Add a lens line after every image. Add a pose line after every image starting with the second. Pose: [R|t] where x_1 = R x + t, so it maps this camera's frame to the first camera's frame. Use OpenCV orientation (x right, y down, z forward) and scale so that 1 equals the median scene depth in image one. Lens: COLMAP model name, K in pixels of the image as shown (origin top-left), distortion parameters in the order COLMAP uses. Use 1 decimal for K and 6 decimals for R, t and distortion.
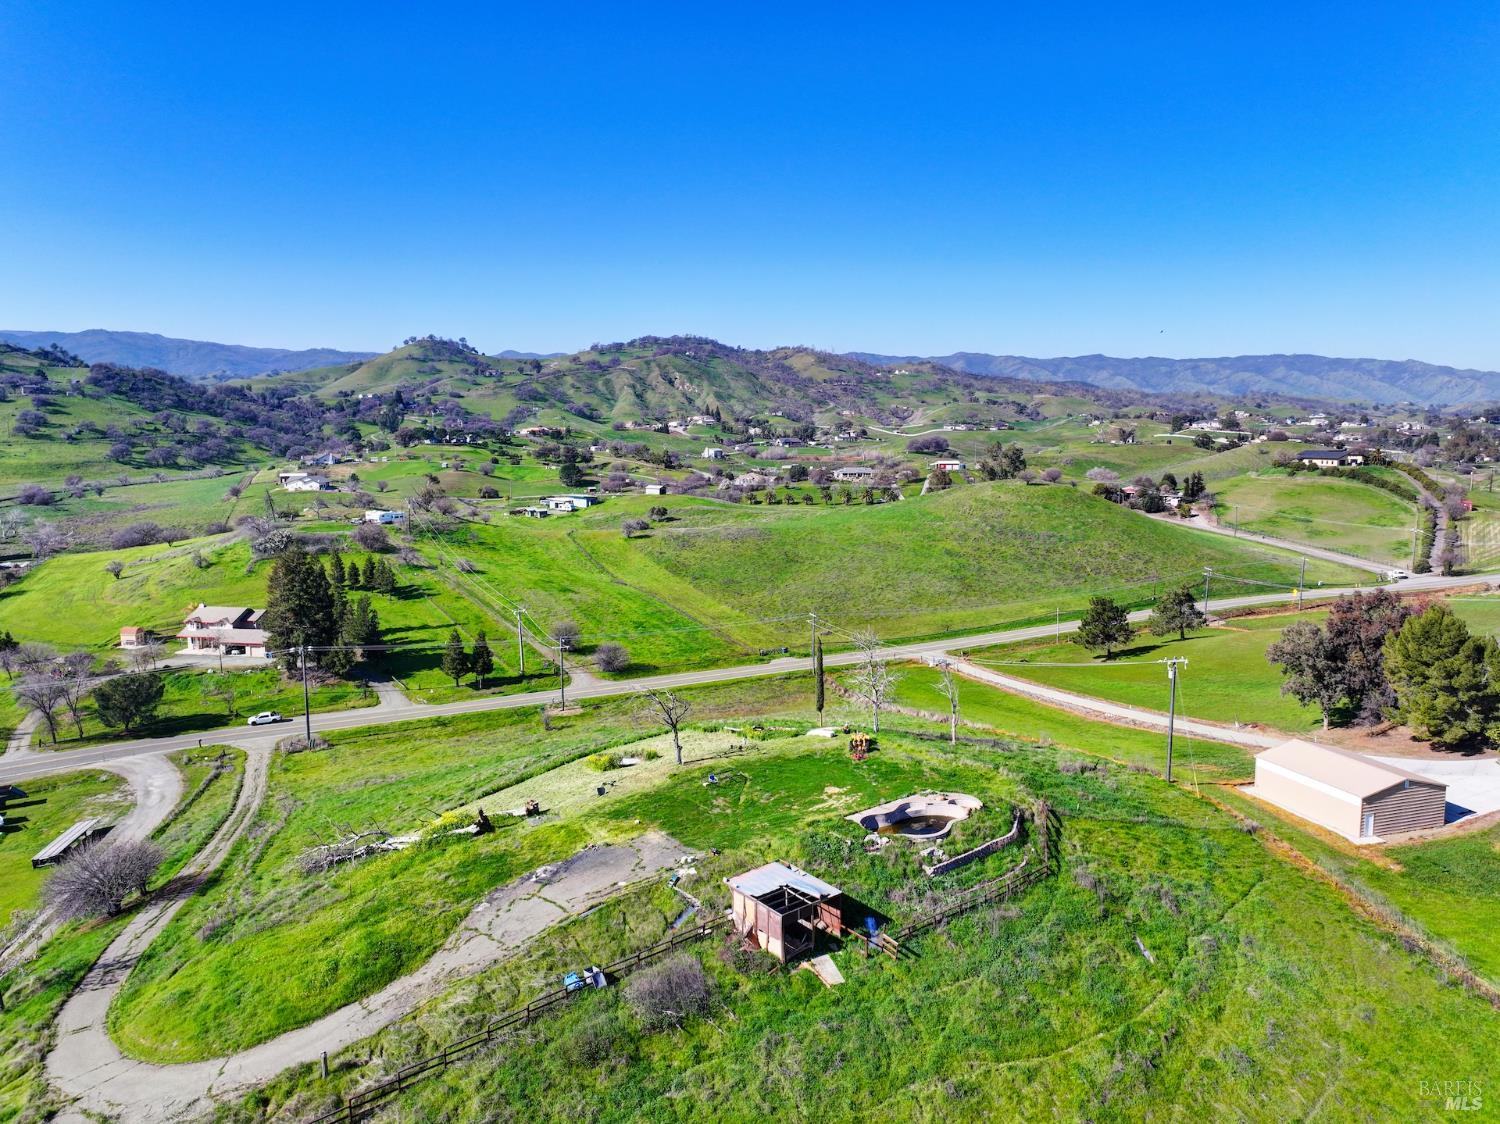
lens RADIAL K [[1052.7, 0, 756.0], [0, 1052.7, 561.0], [0, 0, 1]] dist [0.002275, 0.007053]
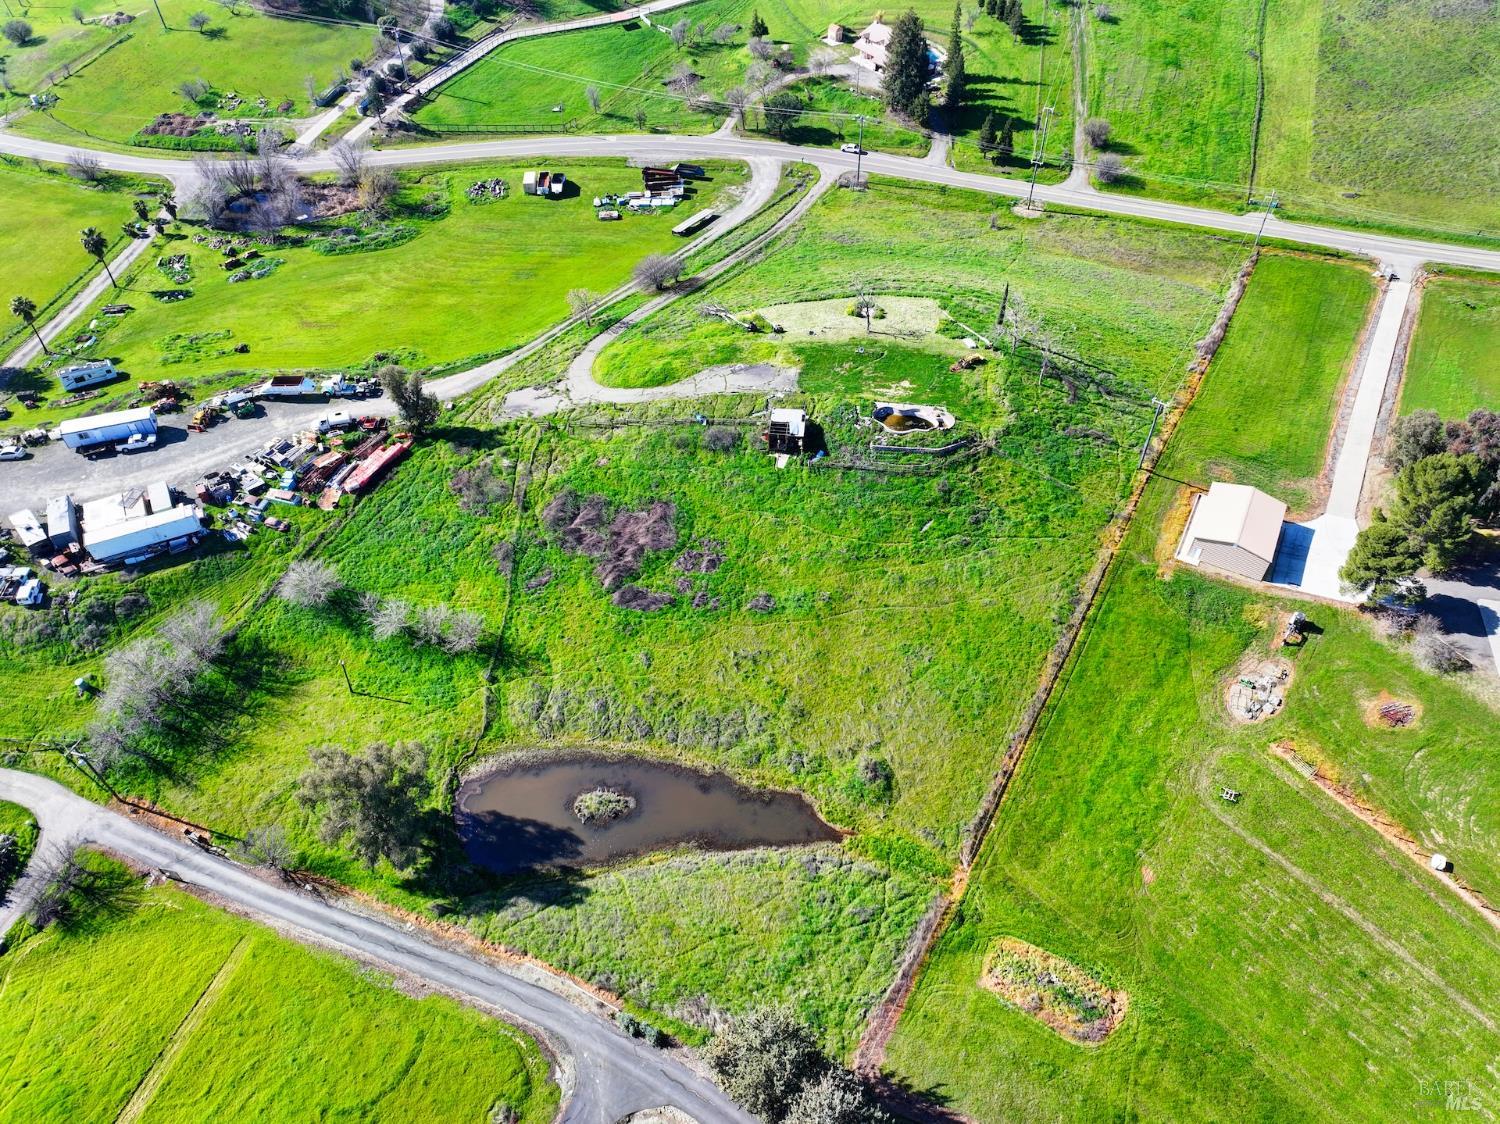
lens RADIAL K [[1038.9, 0, 755.1], [0, 1038.9, 557.8], [0, 0, 1]] dist [0.006996, 0.005886]
pose [[0.688840, 0.521943, -0.503067, 0.731413], [-0.099575, 0.755516, 0.647519, -0.531979], [0.718042, -0.395944, 0.572402, -0.263069]]
